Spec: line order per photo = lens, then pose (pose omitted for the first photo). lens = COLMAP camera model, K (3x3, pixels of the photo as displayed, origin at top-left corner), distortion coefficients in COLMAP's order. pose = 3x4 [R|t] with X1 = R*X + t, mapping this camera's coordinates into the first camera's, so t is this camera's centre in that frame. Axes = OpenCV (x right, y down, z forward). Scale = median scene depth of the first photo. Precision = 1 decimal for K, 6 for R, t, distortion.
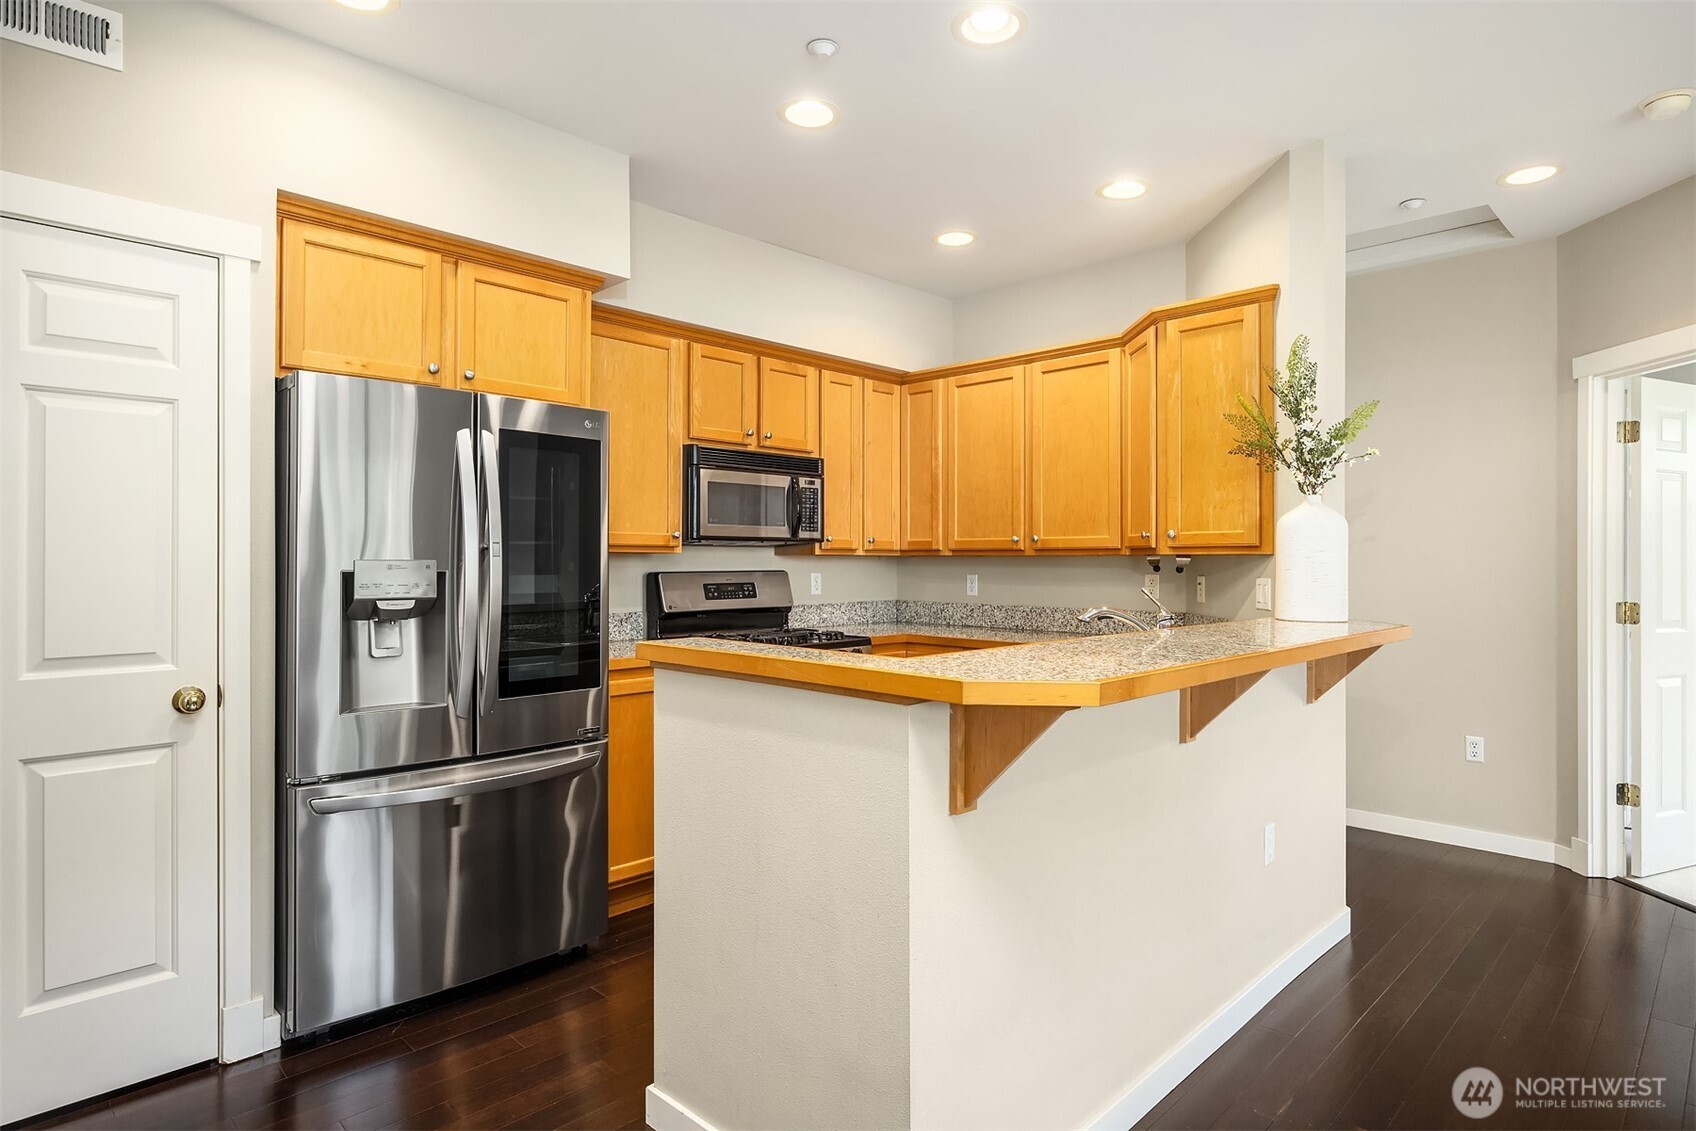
lens RADIAL K [[918.9, 0, 855.7], [0, 918.9, 556.9], [0, 0, 1]] dist [-0.006624, -0.000728]
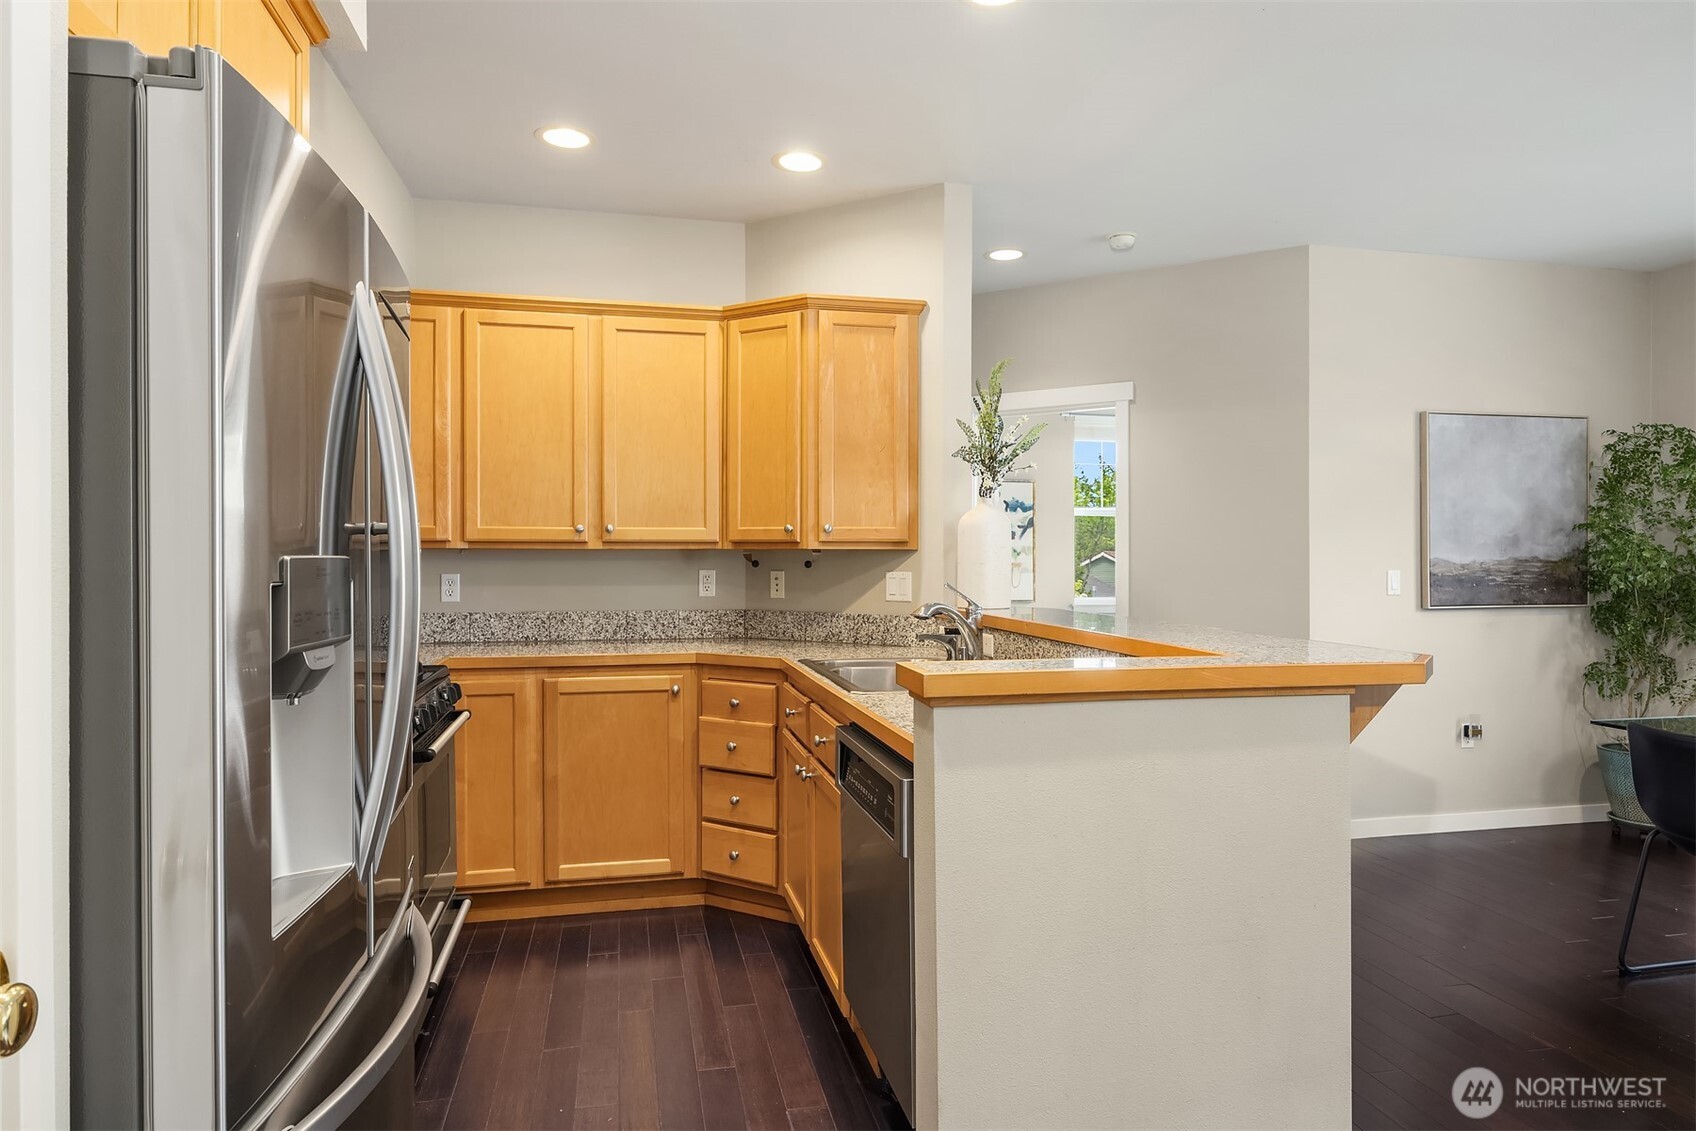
lens RADIAL K [[1037.0, 0, 856.1], [0, 1037.0, 560.7], [0, 0, 1]] dist [0.000343, -0.000396]
pose [[0.535770, -0.006417, 0.844339, -0.603890], [-0.003251, 0.999948, 0.009662, -0.001032], [-0.844358, -0.007921, 0.535722, 0.393645]]
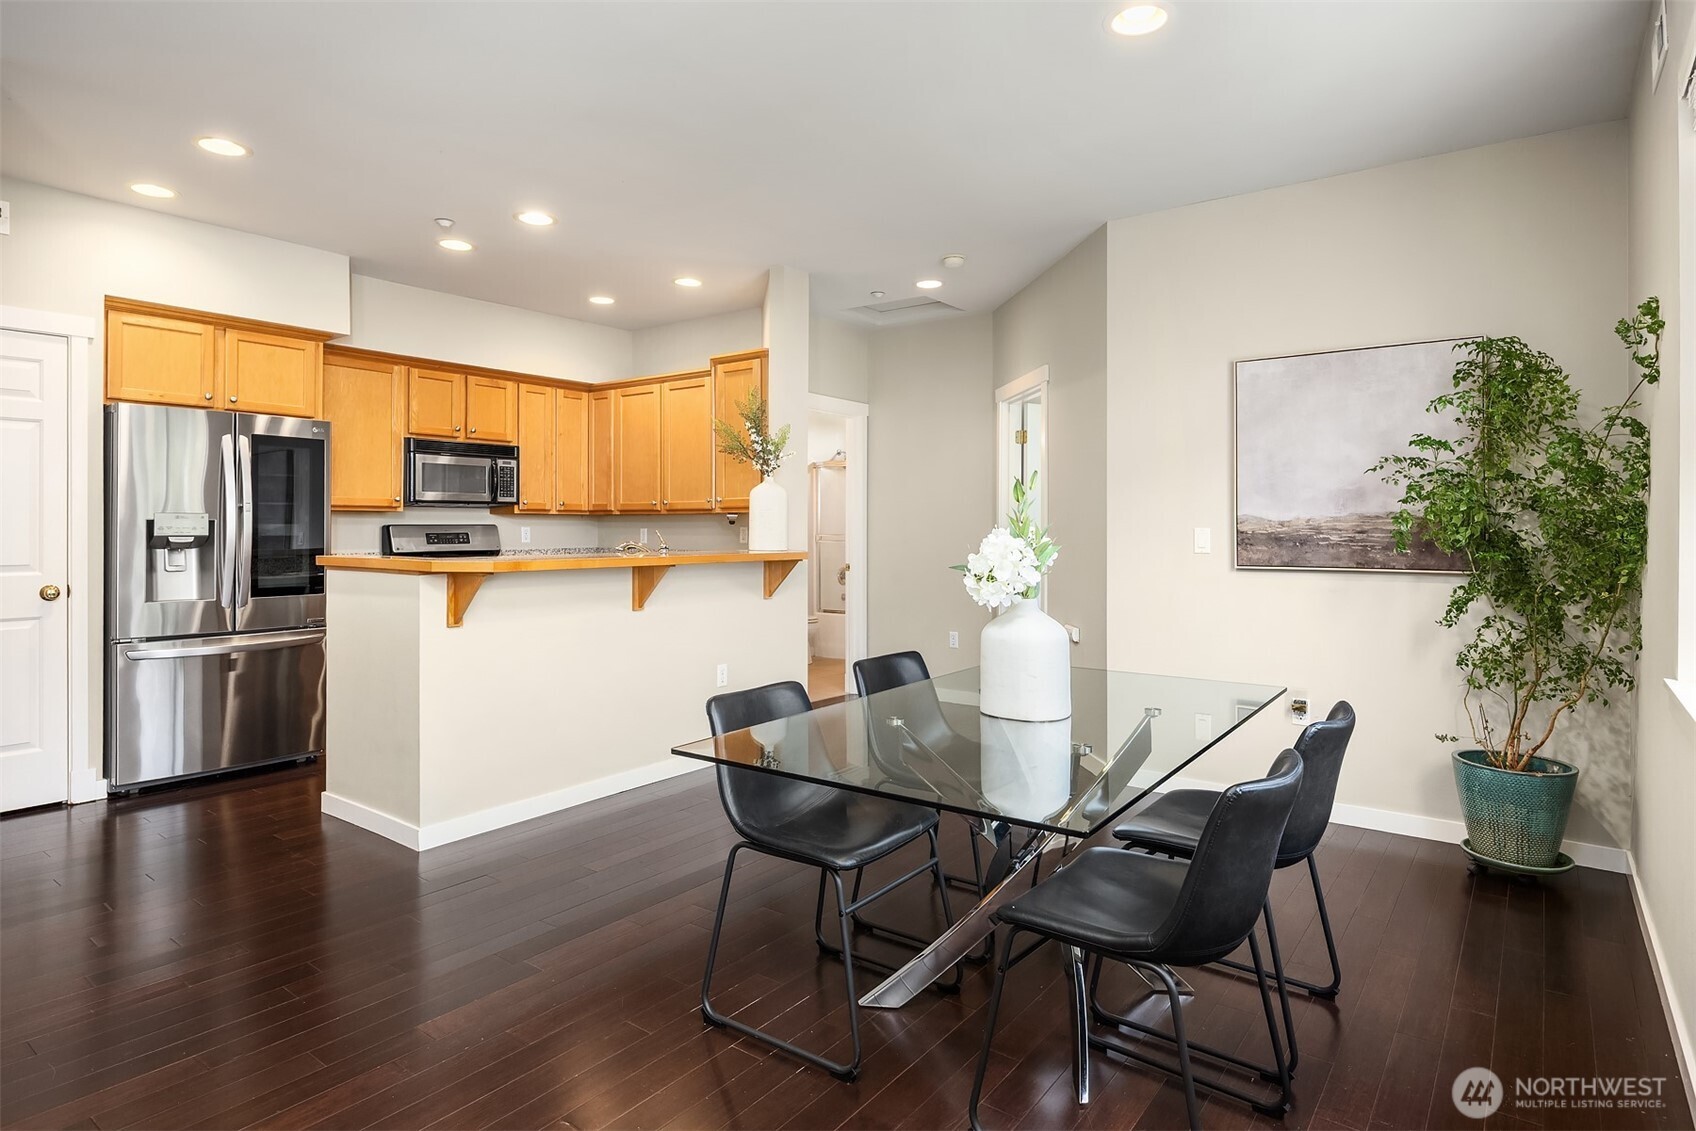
lens RADIAL K [[918.9, 0, 857.8], [0, 918.9, 524.6], [0, 0, 1]] dist [-0.006624, -0.000728]
pose [[0.990599, -0.000693, 0.136794, 0.380979], [0.000473, 0.999999, 0.001643, 0.017232], [-0.136795, -0.001562, 0.990598, -0.638166]]
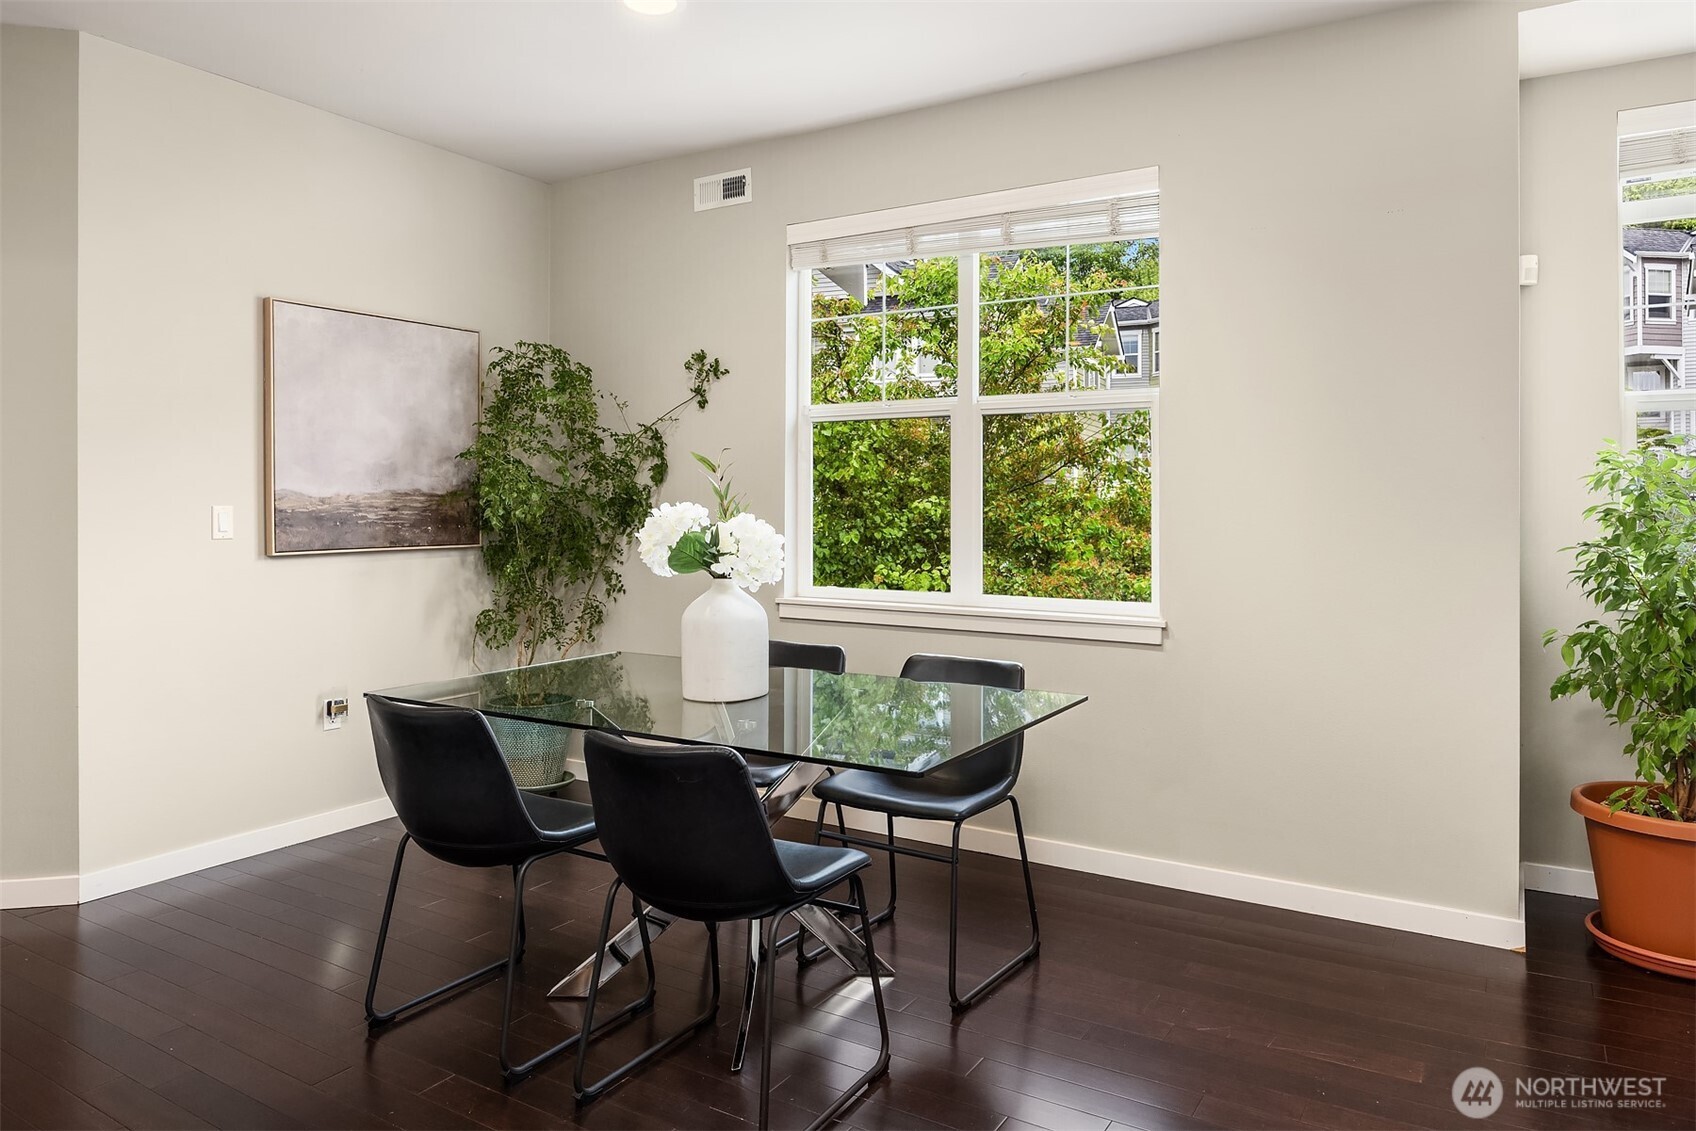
lens RADIAL K [[1117.5, 0, 856.8], [0, 1117.5, 495.3], [0, 0, 1]] dist [-0.000340, 0.000945]
pose [[-0.227364, 0.002780, 0.973806, -0.258507], [-0.006840, 0.999967, -0.004452, 0.013909], [-0.973786, -0.007673, -0.227338, 0.159154]]
